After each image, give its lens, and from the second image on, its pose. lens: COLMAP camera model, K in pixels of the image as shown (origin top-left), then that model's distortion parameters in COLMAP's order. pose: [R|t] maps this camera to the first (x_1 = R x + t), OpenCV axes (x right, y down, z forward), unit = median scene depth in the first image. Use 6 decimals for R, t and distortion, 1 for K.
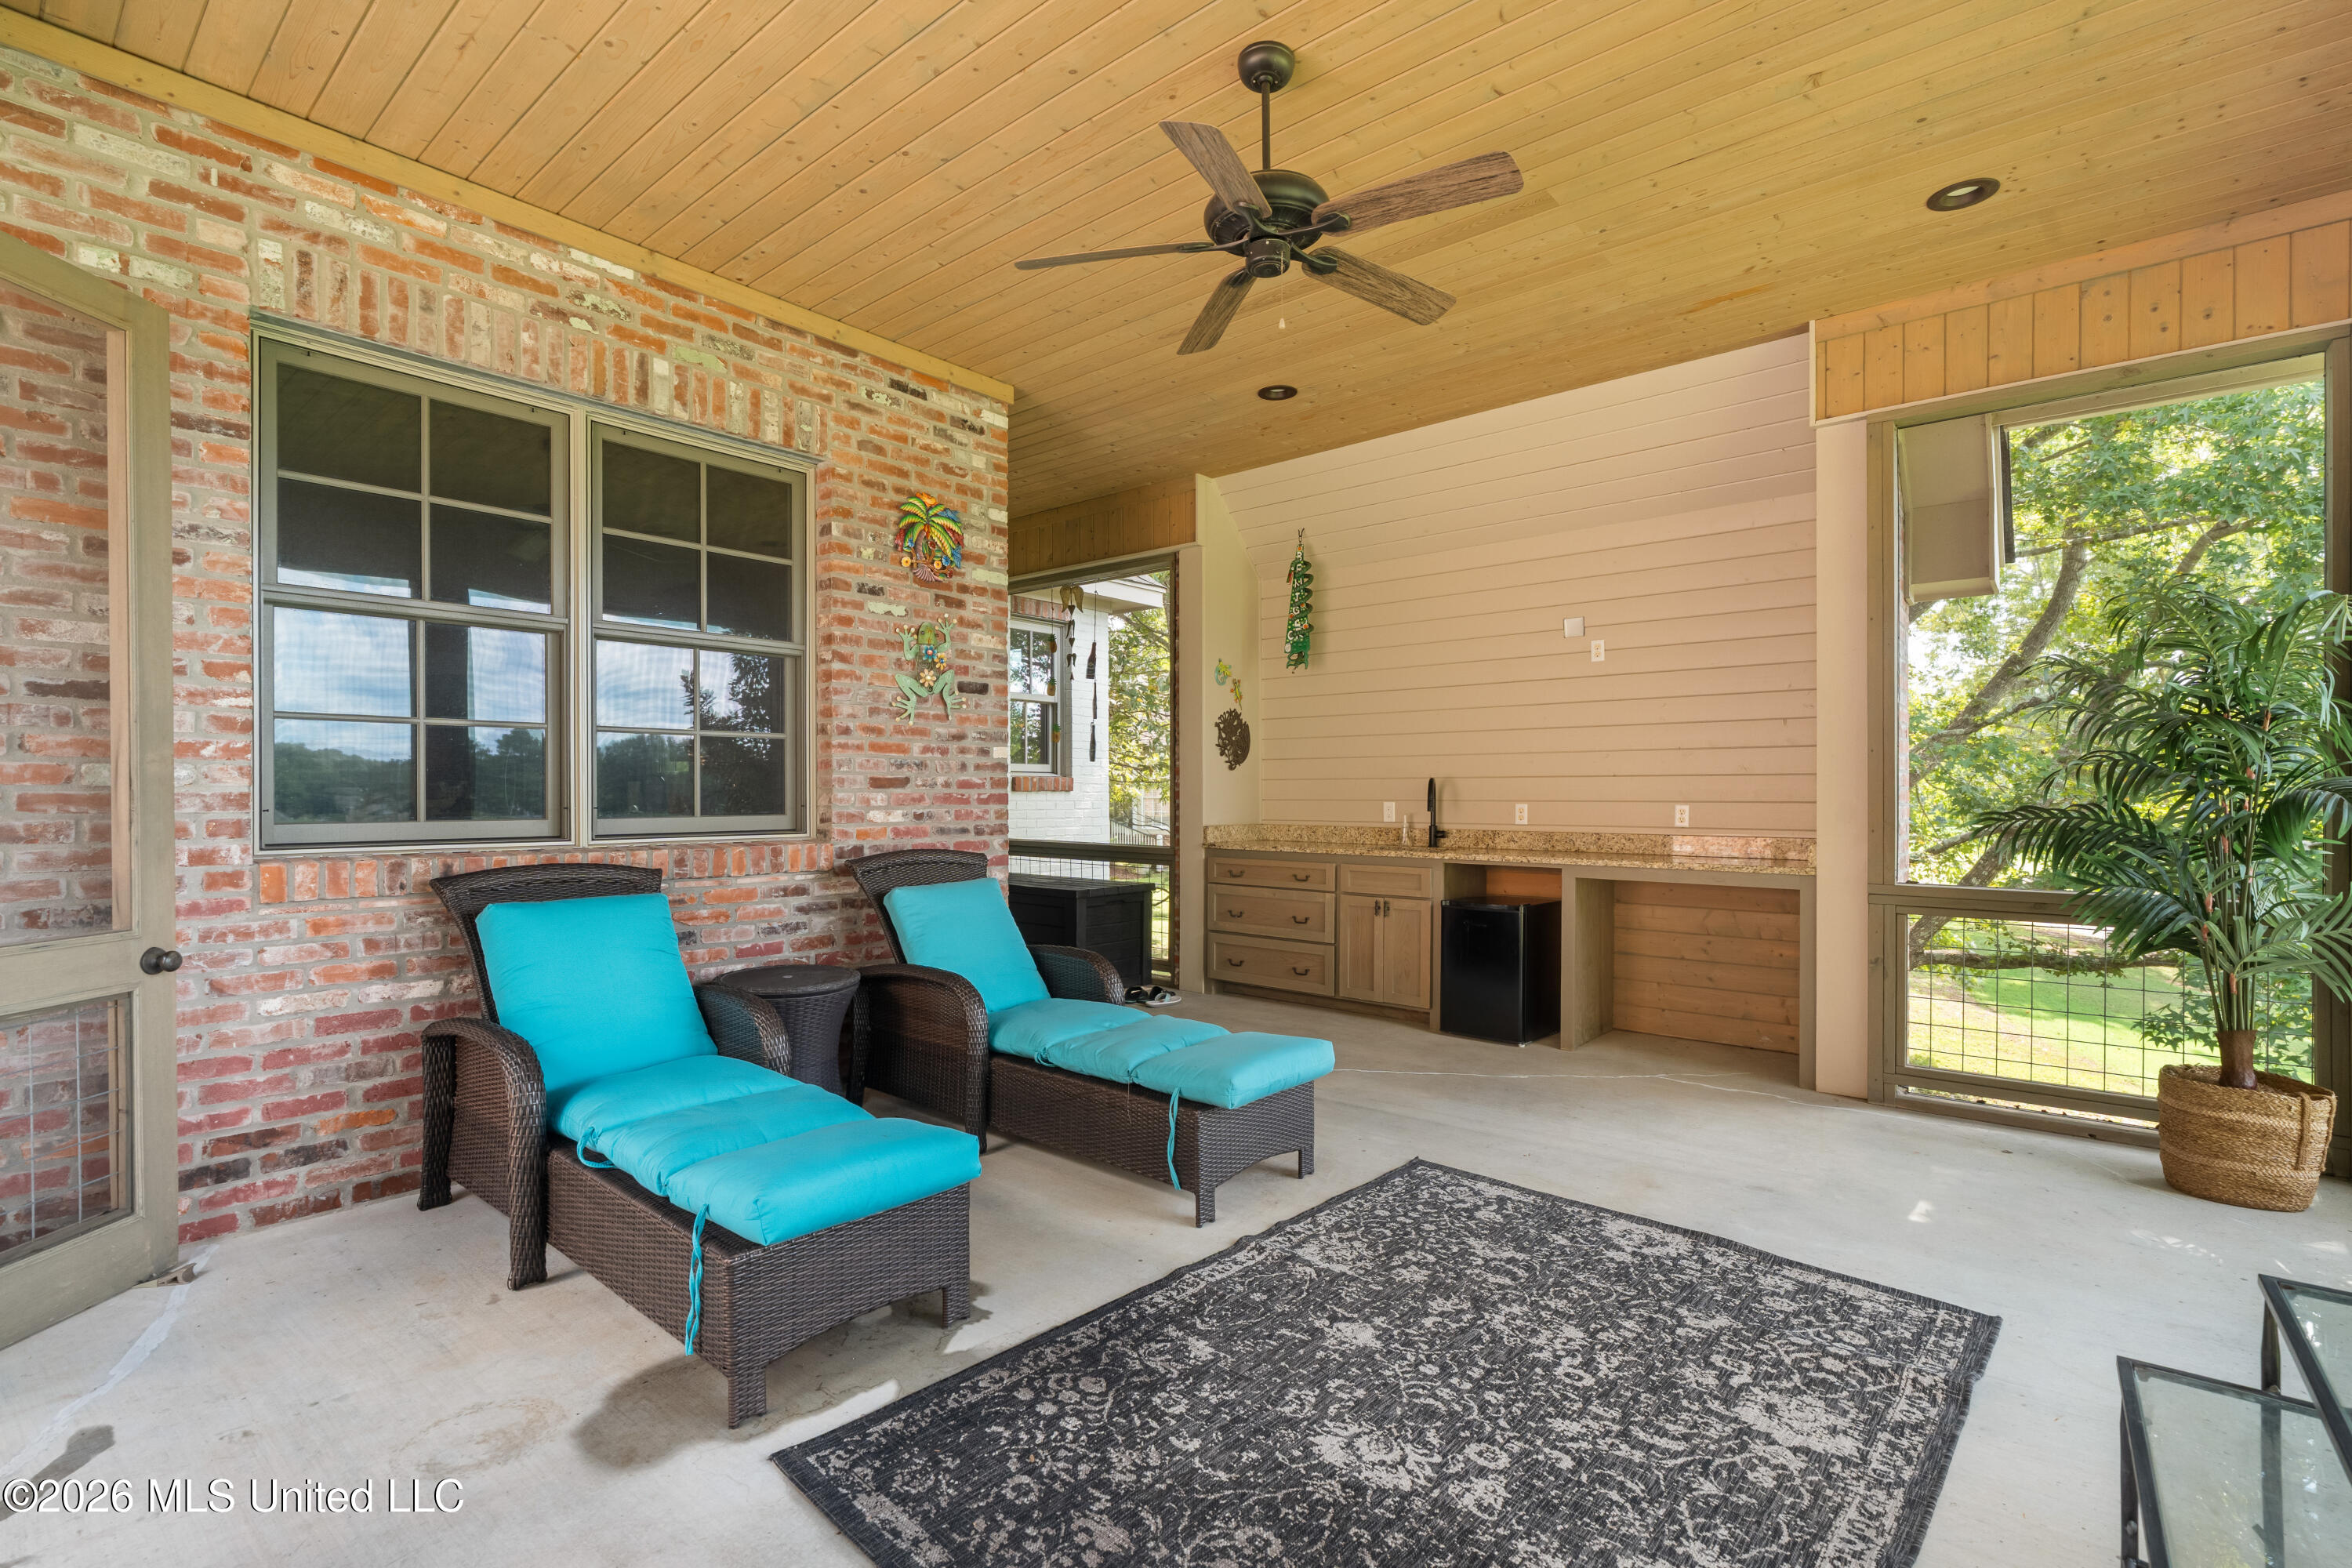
lens RADIAL K [[1064.0, 0, 1174.7], [0, 1064.0, 792.1], [0, 0, 1]] dist [-0.004822, 0.000936]
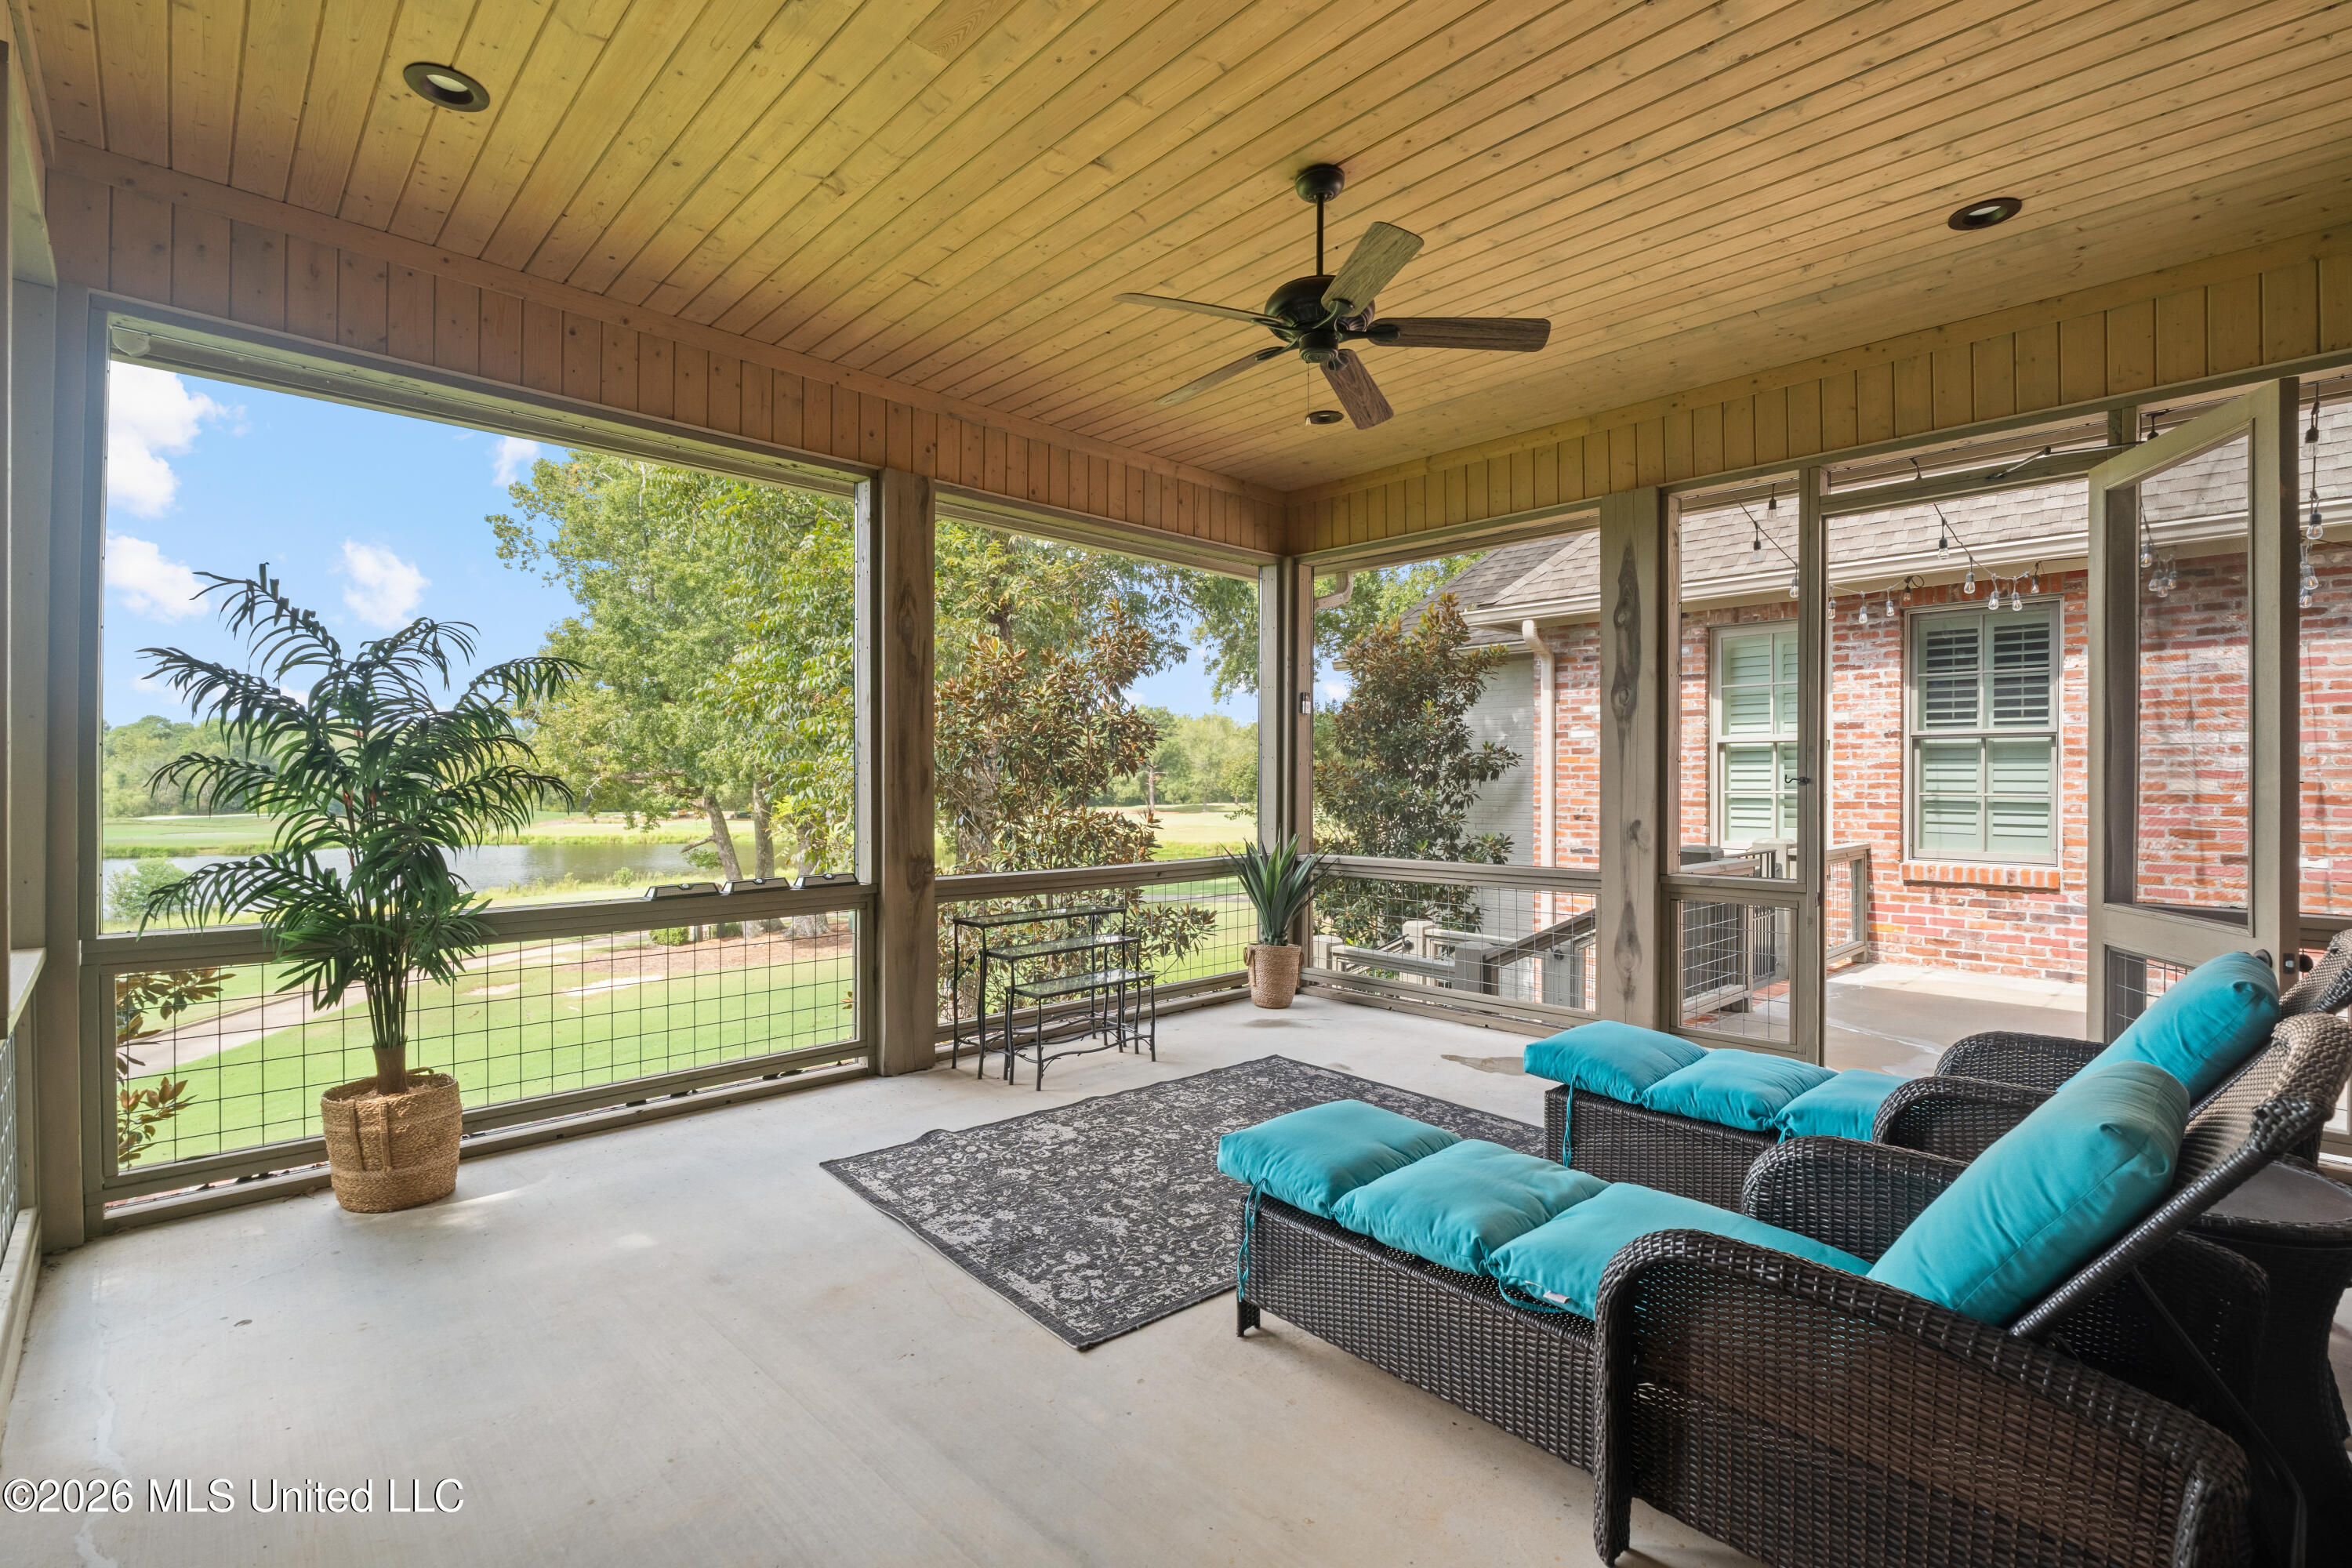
lens RADIAL K [[1064.0, 0, 1175.4], [0, 1064.0, 783.1], [0, 0, 1]] dist [-0.004822, 0.000936]
pose [[-0.994234, -0.002603, 0.107199, 0.101967], [-0.002393, 0.999995, 0.002094, -0.027451], [-0.107204, 0.001825, -0.994235, 1.862988]]
